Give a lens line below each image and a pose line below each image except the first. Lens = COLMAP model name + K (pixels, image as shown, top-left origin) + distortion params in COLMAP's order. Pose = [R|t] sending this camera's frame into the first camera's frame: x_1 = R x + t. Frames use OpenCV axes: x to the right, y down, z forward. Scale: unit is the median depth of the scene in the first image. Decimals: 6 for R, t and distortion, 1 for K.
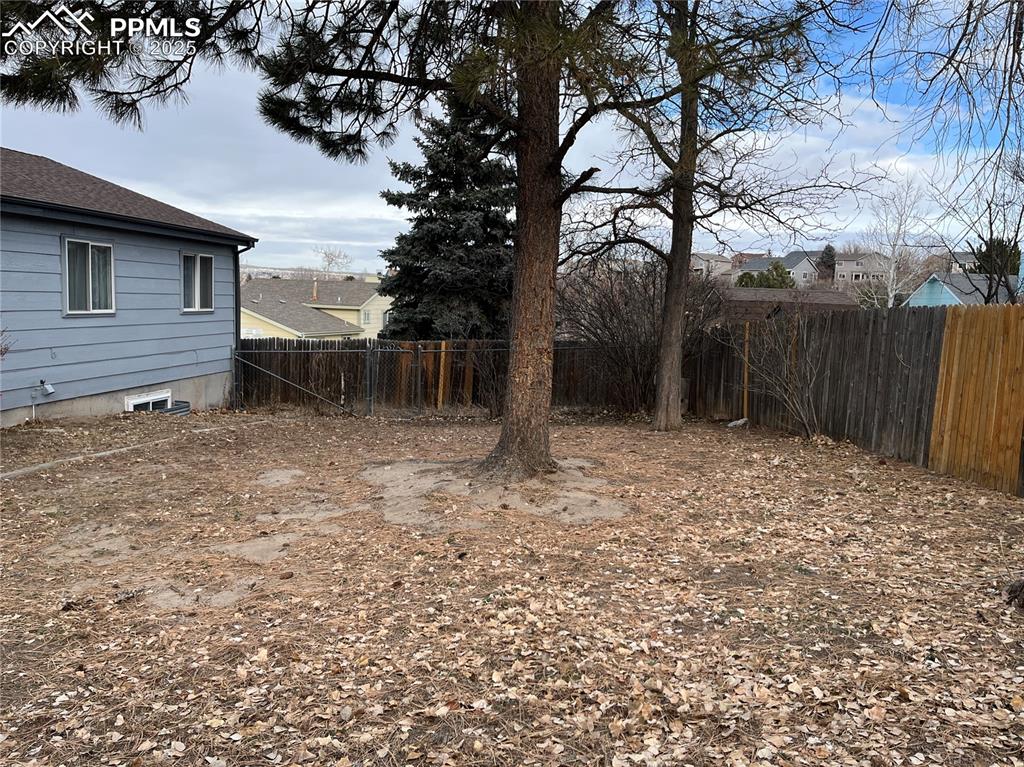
lens RADIAL K [[782.7, 0, 513.7], [0, 782.7, 382.0], [0, 0, 1]] dist [0.046575, -0.047112]
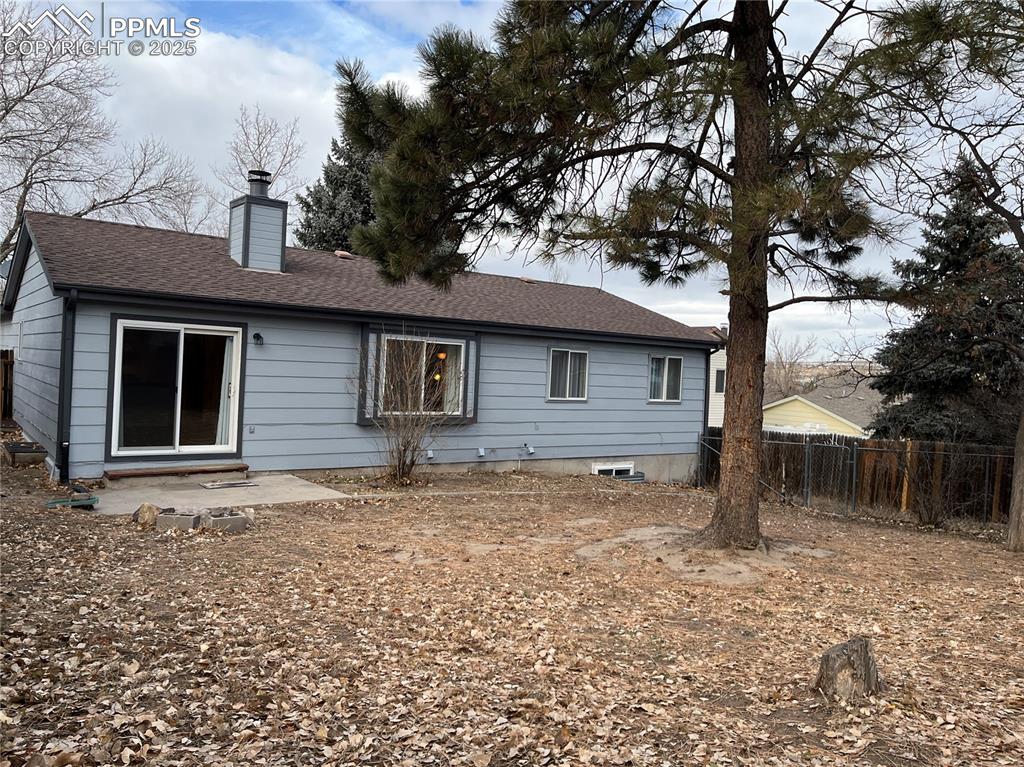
lens RADIAL K [[782.7, 0, 504.1], [0, 782.7, 382.1], [0, 0, 1]] dist [0.046575, -0.047112]
pose [[0.688418, 0.014317, -0.725173, 0.363636], [-0.101391, 0.991888, -0.076670, -0.000009], [0.718192, 0.126307, 0.684285, -0.034844]]
